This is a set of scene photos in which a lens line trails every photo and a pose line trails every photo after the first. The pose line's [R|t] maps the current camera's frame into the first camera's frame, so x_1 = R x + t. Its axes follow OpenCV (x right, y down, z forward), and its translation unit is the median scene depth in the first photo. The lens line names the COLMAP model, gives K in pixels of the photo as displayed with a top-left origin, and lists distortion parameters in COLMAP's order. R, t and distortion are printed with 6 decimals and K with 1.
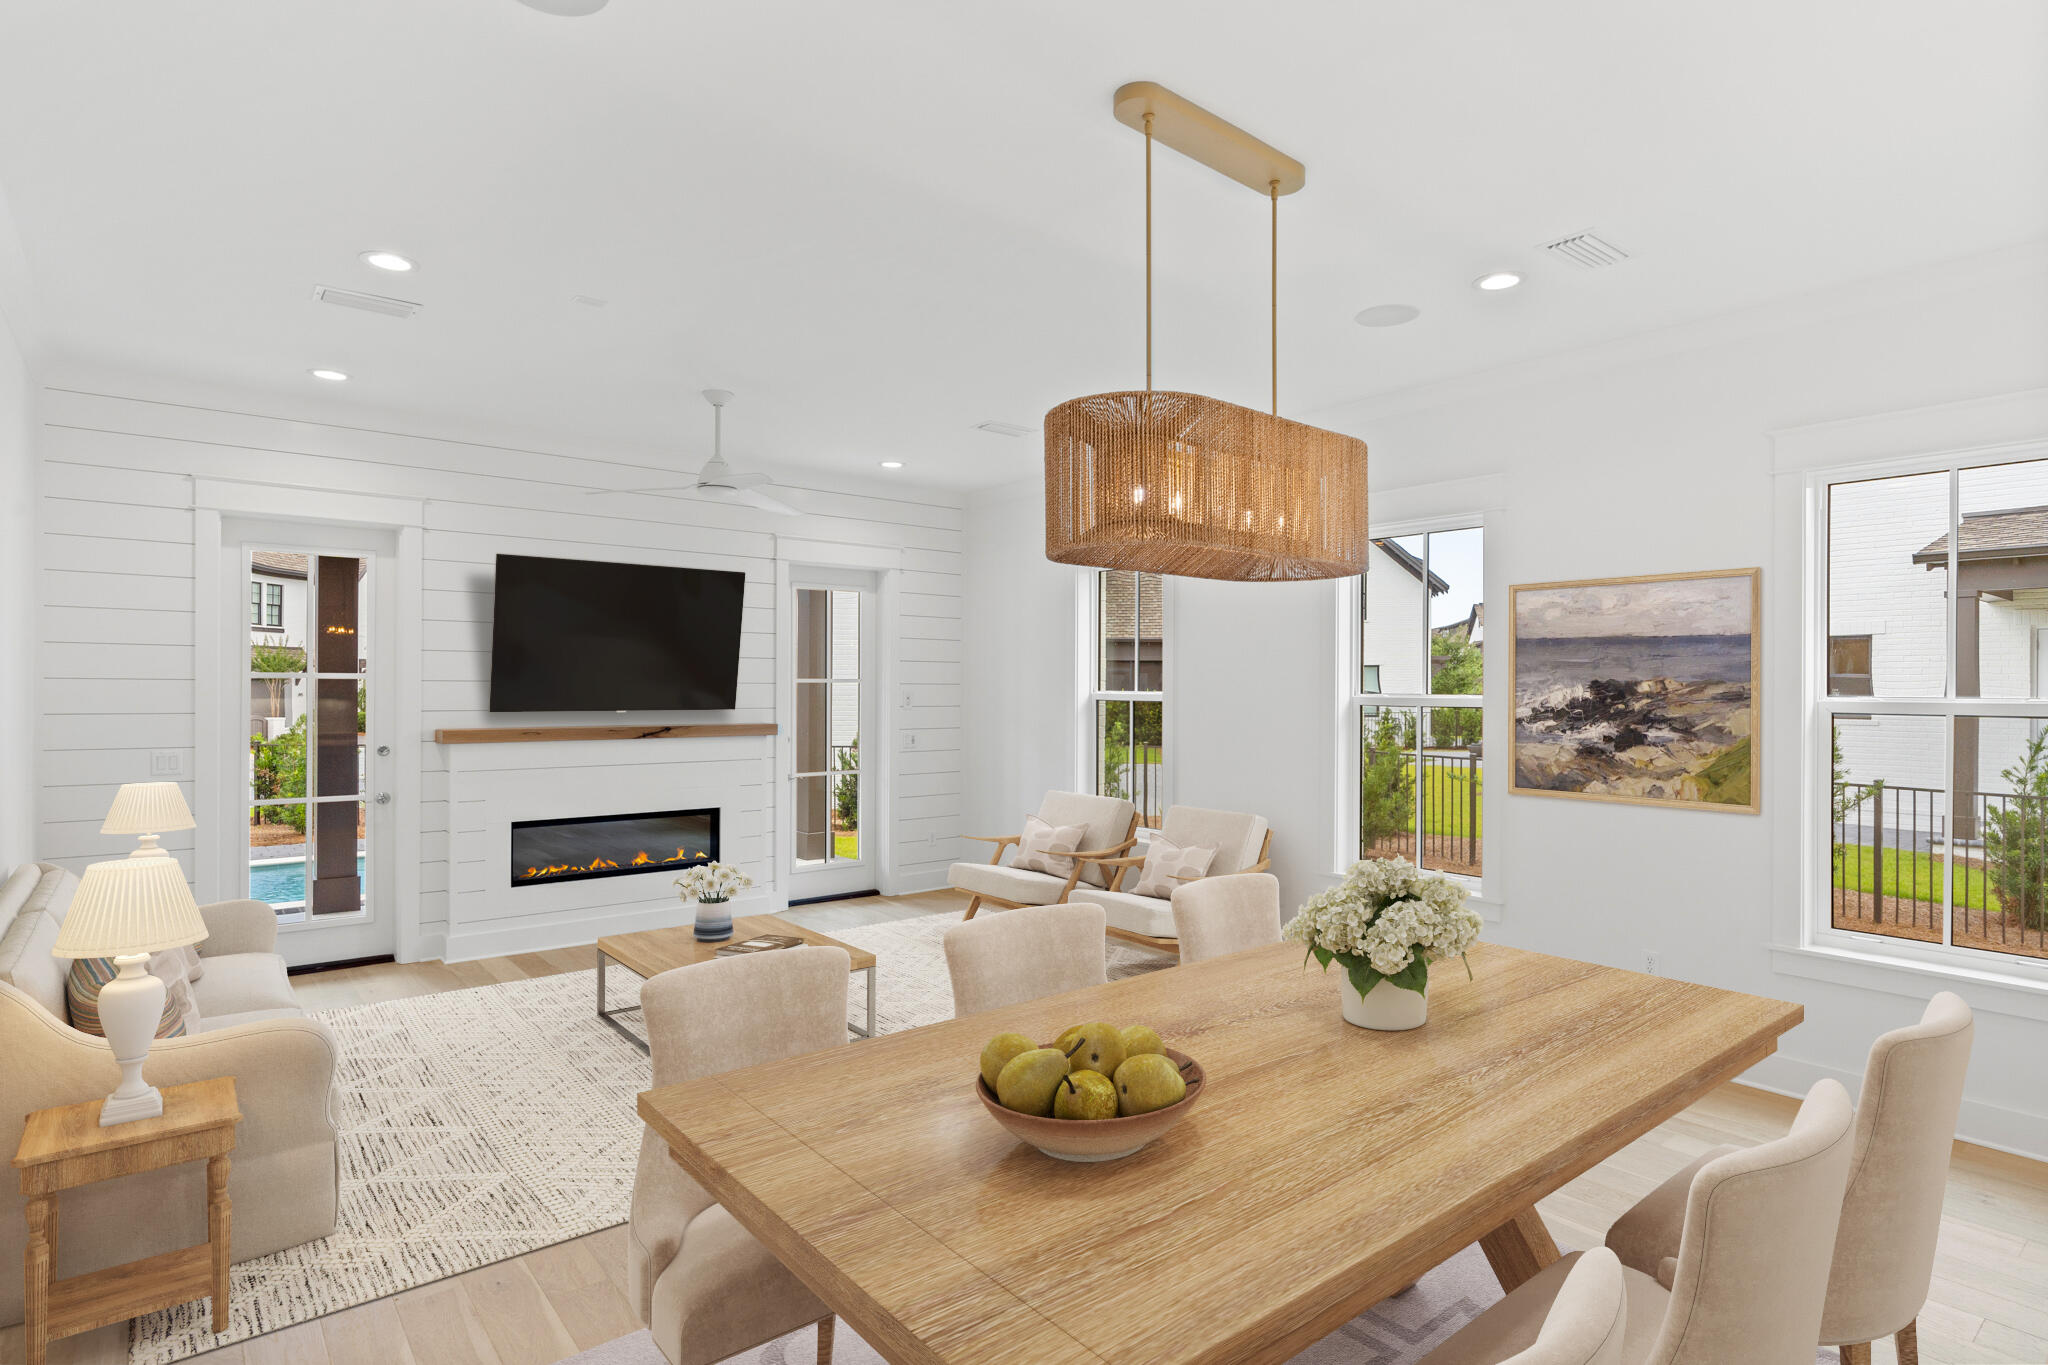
lens RADIAL K [[1066.6, 0, 1031.2], [0, 1066.6, 698.0], [0, 0, 1]] dist [-0.003303, 0.000963]
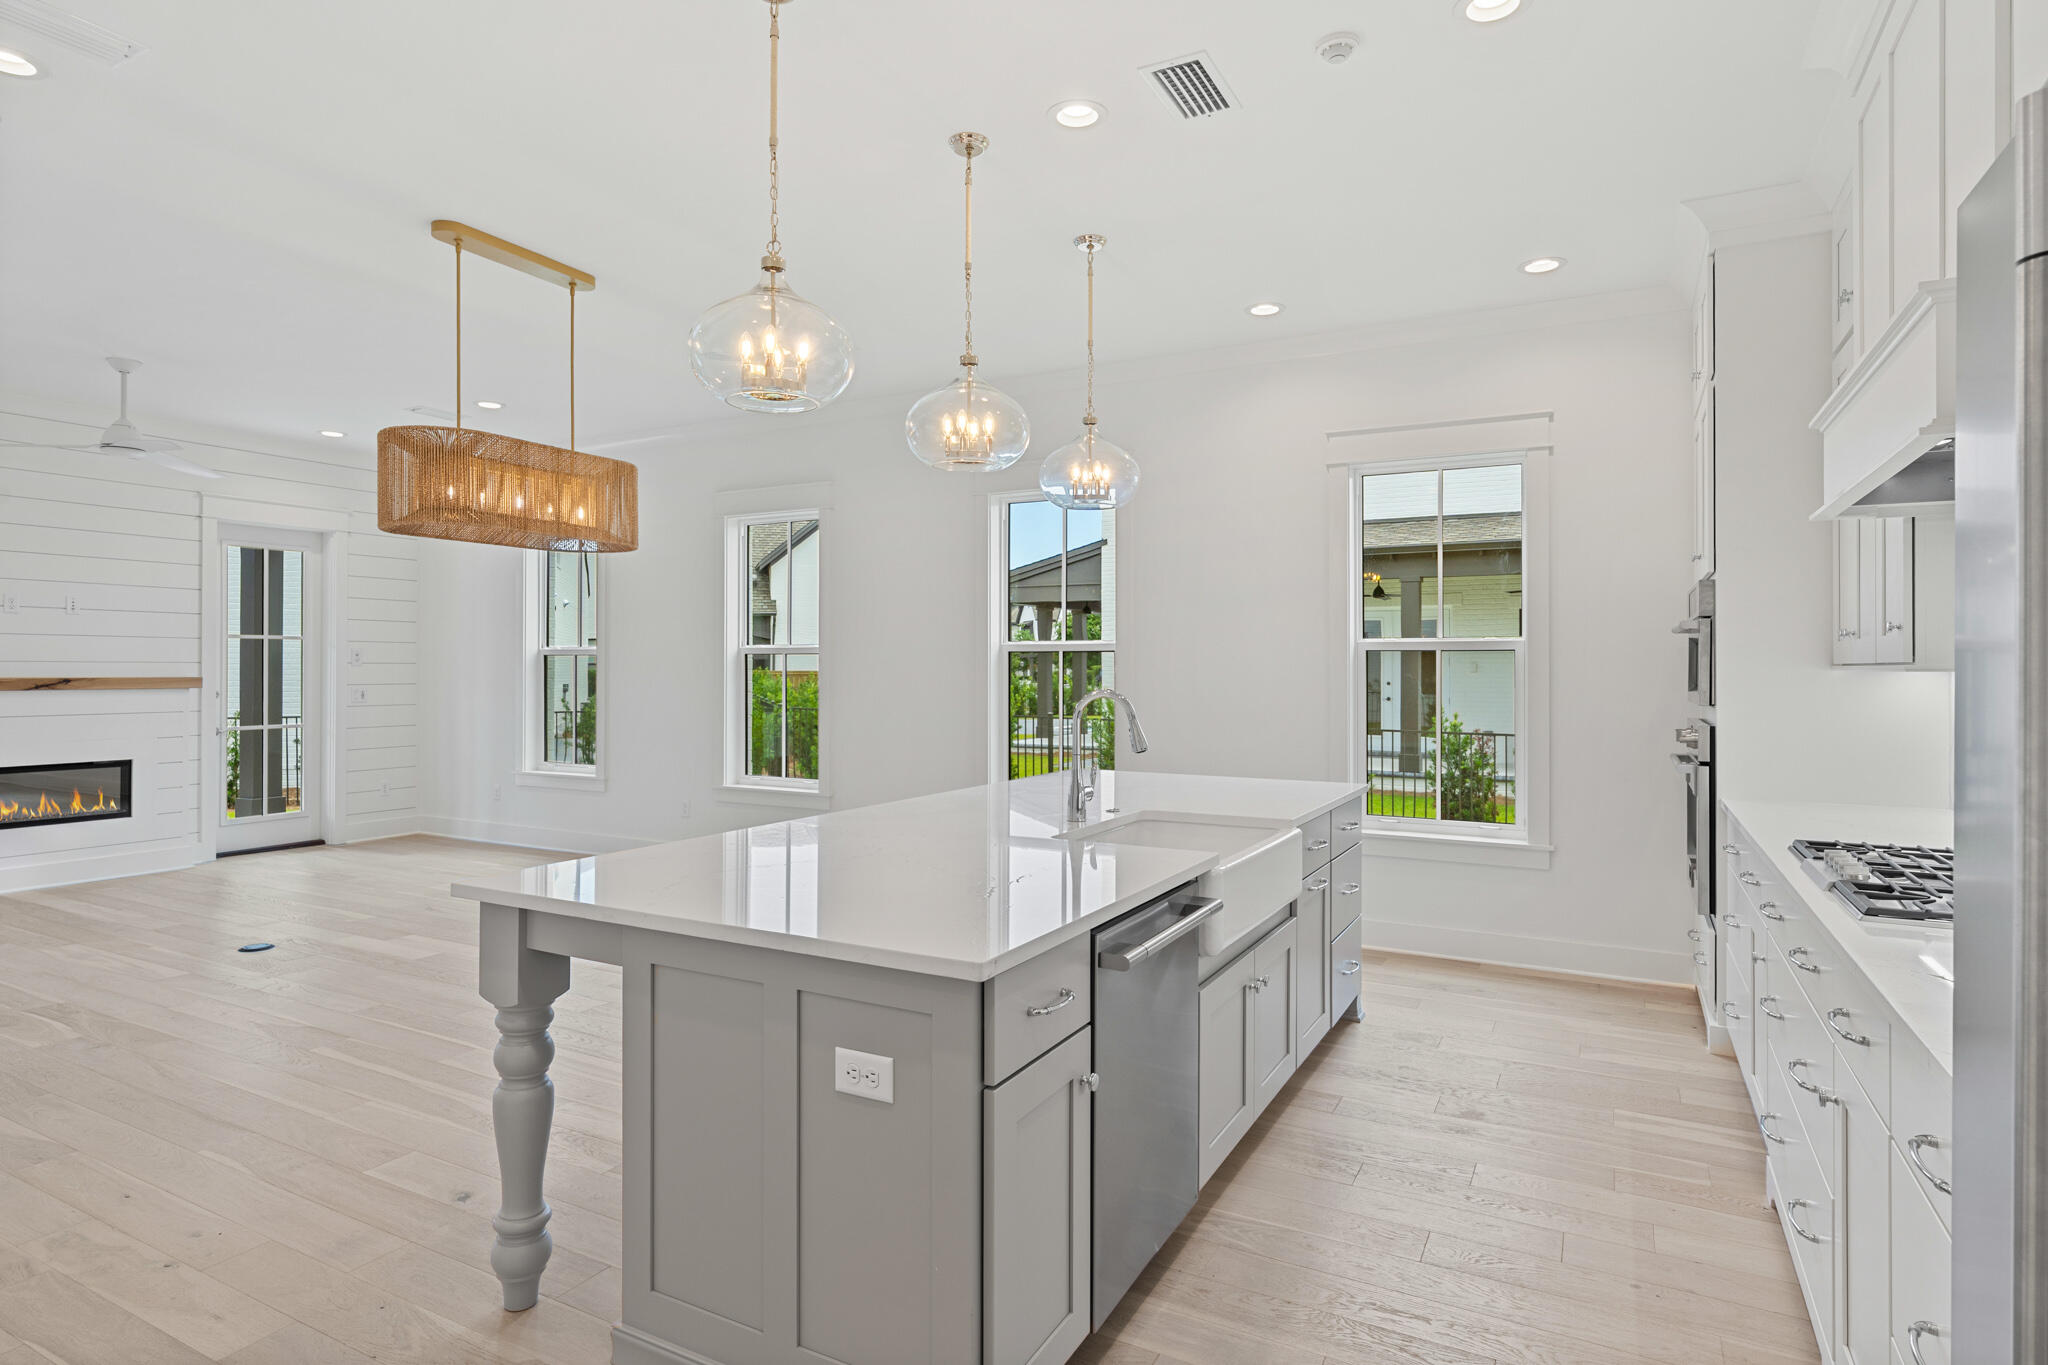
lens RADIAL K [[1085.3, 0, 1027.5], [0, 1085.3, 663.7], [0, 0, 1]] dist [-0.005629, 0.003272]
pose [[0.925452, -0.002289, 0.378857, 0.117749], [0.006887, 0.999918, -0.010783, 0.032065], [-0.378801, 0.012588, 0.925392, -0.305998]]
